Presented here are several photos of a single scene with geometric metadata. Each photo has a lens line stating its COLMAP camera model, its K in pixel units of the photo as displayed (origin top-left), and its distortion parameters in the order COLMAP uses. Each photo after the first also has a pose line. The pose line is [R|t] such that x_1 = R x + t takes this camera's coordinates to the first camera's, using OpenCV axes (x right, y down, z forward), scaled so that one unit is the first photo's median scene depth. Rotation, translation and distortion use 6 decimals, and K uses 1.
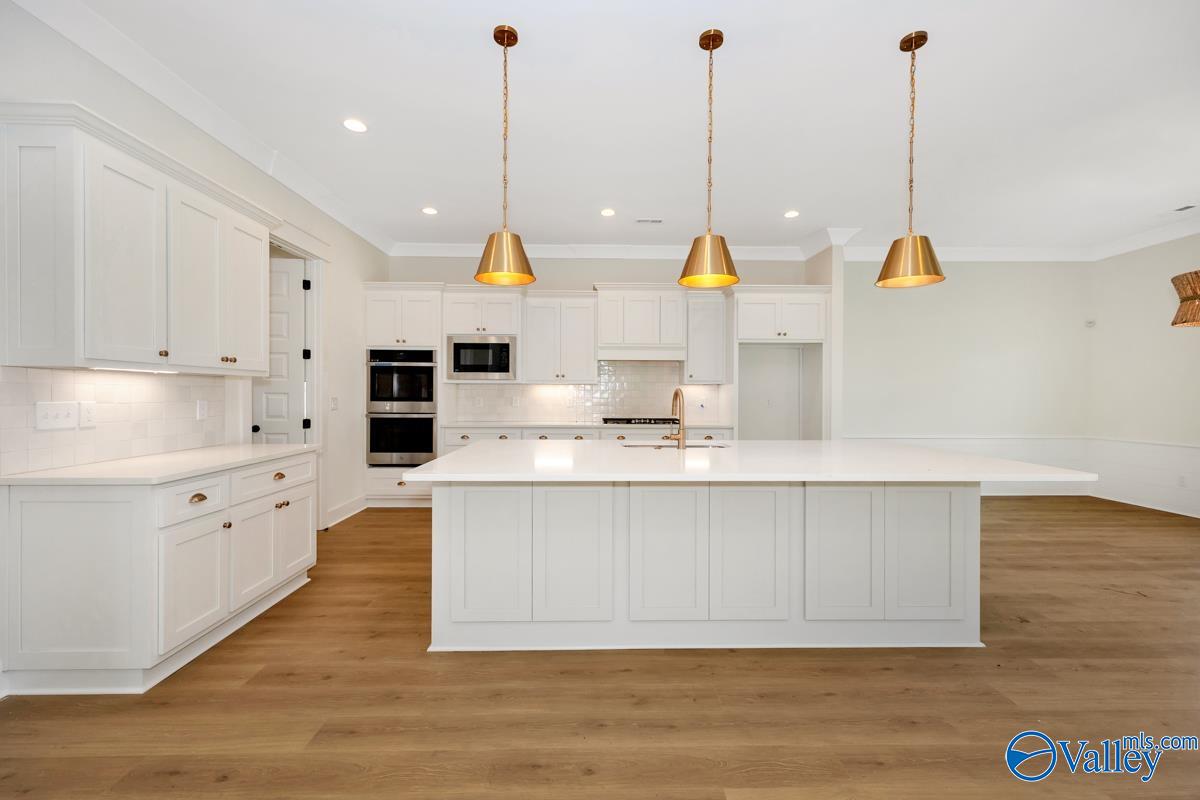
lens RADIAL K [[494.5, 0, 597.3], [0, 494.5, 394.6], [0, 0, 1]] dist [0.001539, -0.000098]
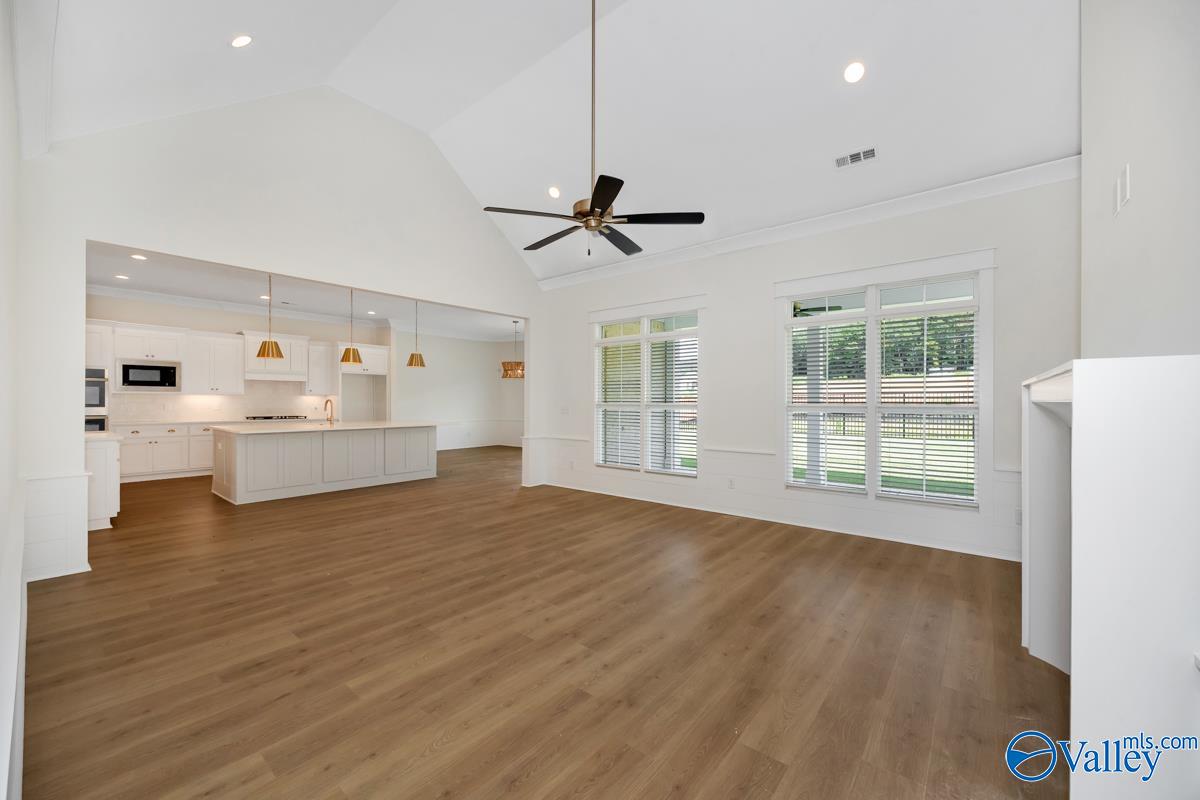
lens RADIAL K [[473.8, 0, 598.7], [0, 473.8, 402.7], [0, 0, 1]] dist [0.000123, -0.000338]
pose [[0.648097, -0.002884, 0.761552, -0.446672], [0.003658, 0.999993, 0.000674, 0.006896], [-0.761549, 0.002349, 0.648103, -0.891064]]
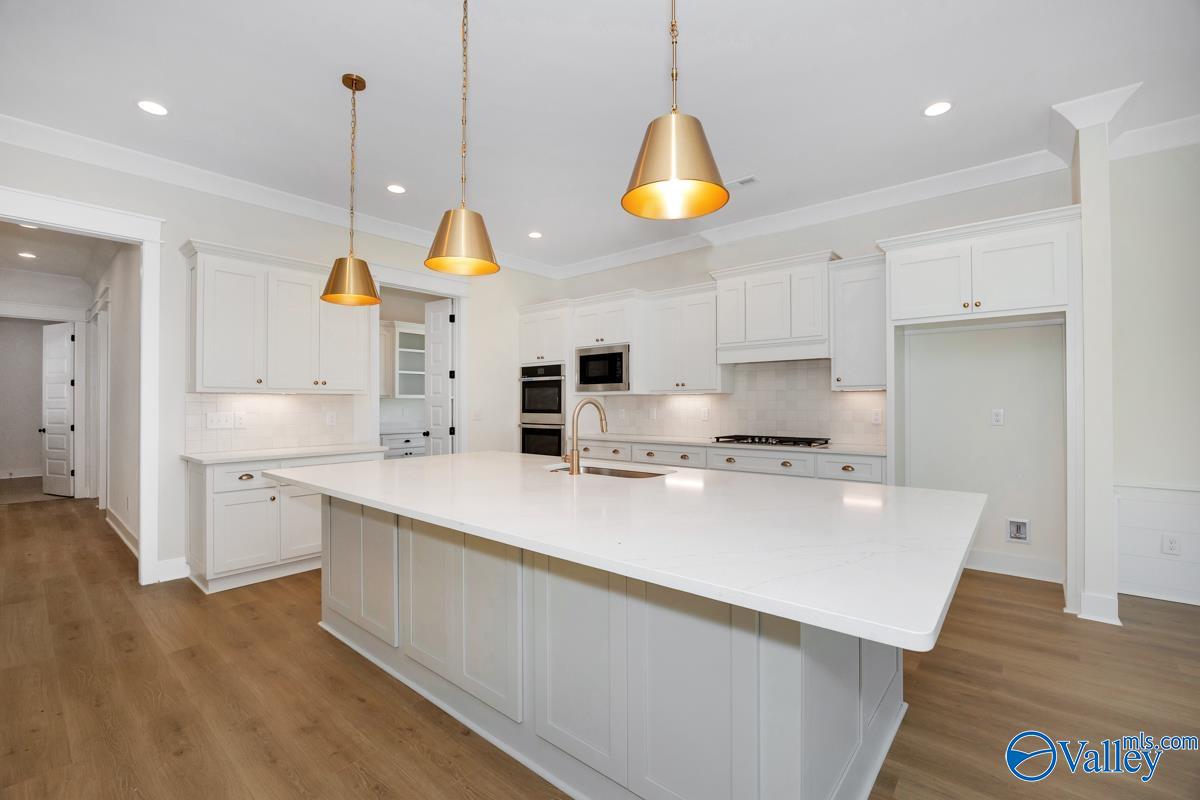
lens RADIAL K [[511.4, 0, 600.0], [0, 511.4, 400.0], [0, 0, 1]] dist [-0.015223, 0.000315]
pose [[0.748555, -0.010717, -0.662986, 0.446863], [0.003951, 0.999924, -0.011703, -0.001114], [0.663060, 0.006141, 0.748541, 0.244129]]
